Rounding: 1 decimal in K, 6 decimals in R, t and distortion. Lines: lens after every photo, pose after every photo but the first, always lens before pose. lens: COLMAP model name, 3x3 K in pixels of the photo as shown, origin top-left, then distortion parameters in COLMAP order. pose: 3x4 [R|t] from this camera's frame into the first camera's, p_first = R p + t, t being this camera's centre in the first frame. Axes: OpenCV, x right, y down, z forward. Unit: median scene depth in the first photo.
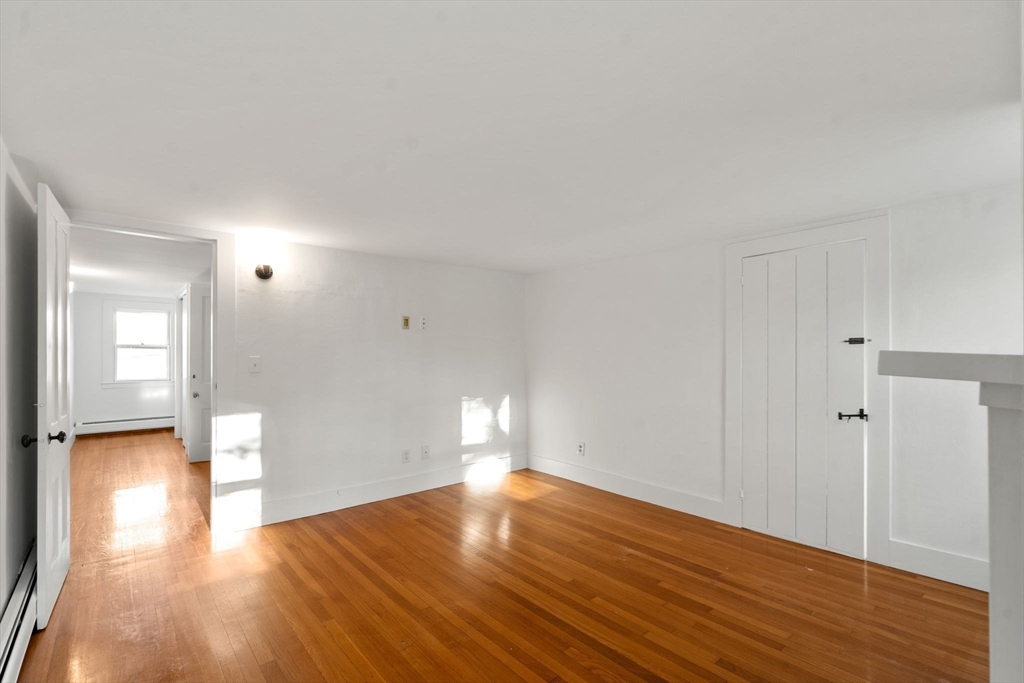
lens RADIAL K [[464.5, 0, 512.0], [0, 464.5, 341.5], [0, 0, 1]] dist [-0.001257, 0.001092]
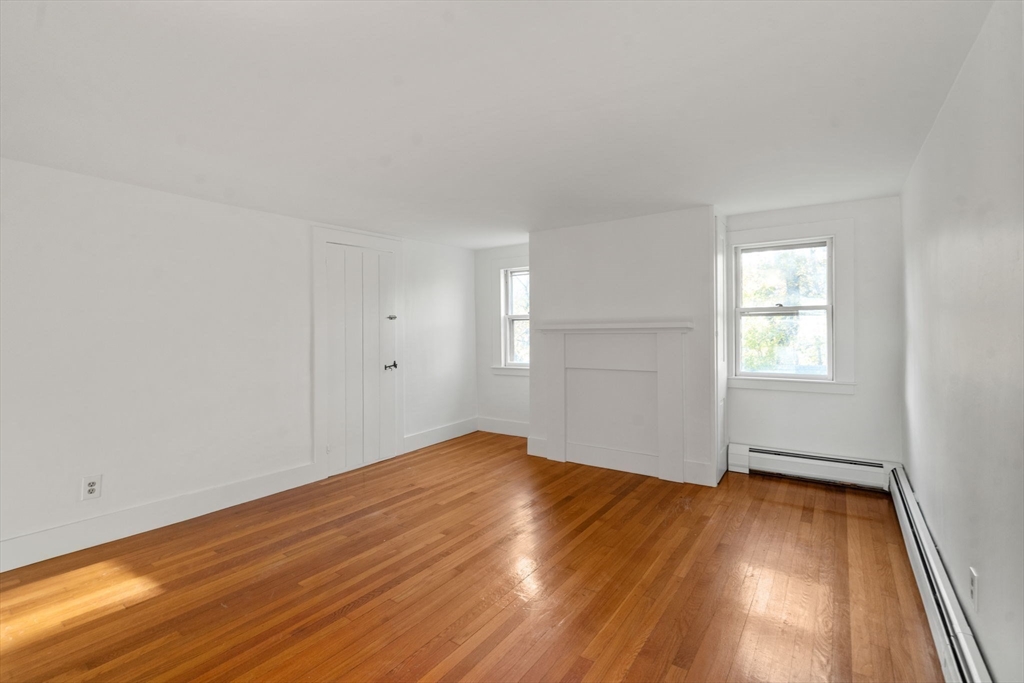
lens RADIAL K [[461.6, 0, 508.8], [0, 461.6, 333.7], [0, 0, 1]] dist [-0.002737, 0.000333]
pose [[-0.239574, -0.009112, 0.970835, -0.846444], [-0.021609, 0.999758, 0.004051, 0.038687], [-0.970638, -0.020008, -0.239713, 1.004364]]
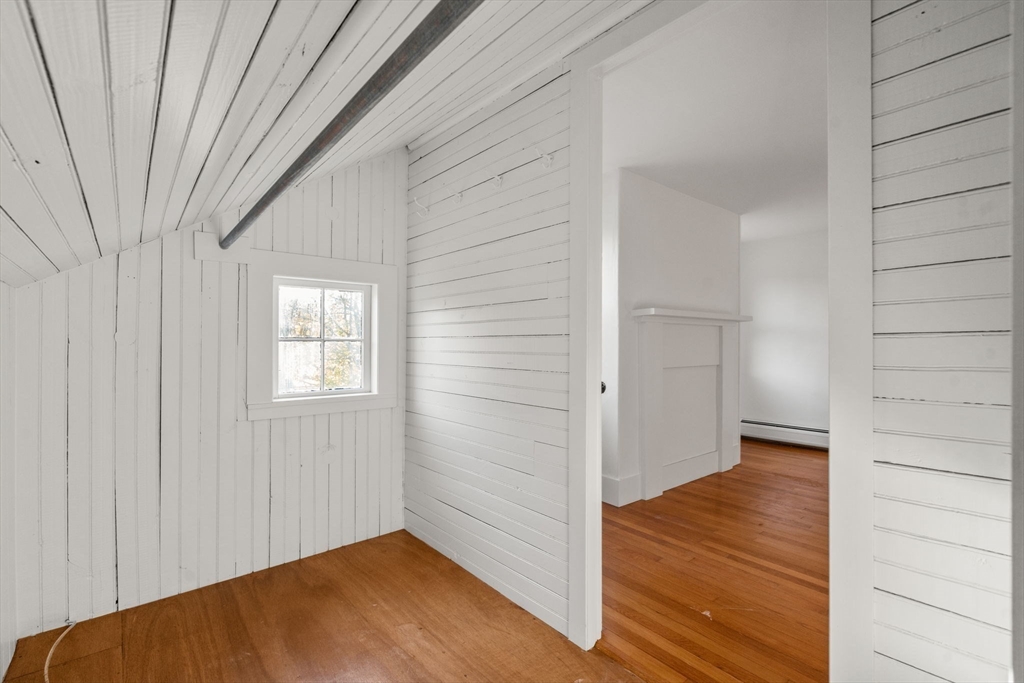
lens RADIAL K [[464.5, 0, 512.0], [0, 464.5, 341.5], [0, 0, 1]] dist [-0.001257, 0.001092]
pose [[-0.999911, -0.004320, 0.012647, 0.866067], [-0.004834, 0.999152, -0.040895, 0.132147], [-0.012459, -0.040952, -0.999083, 1.593041]]
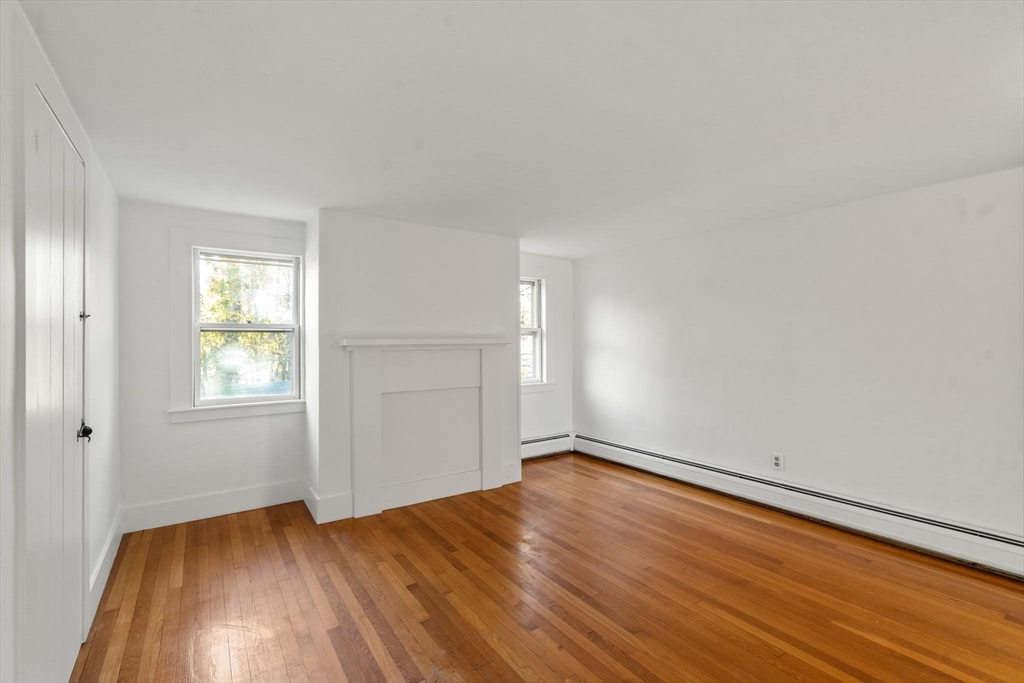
lens RADIAL K [[461.6, 0, 508.8], [0, 461.6, 333.7], [0, 0, 1]] dist [-0.002737, 0.000333]
pose [[-0.993108, 0.003757, 0.117140, 0.070368], [-0.002064, 0.998770, -0.049531, 0.056154], [-0.117182, -0.049431, -0.991880, 1.606527]]
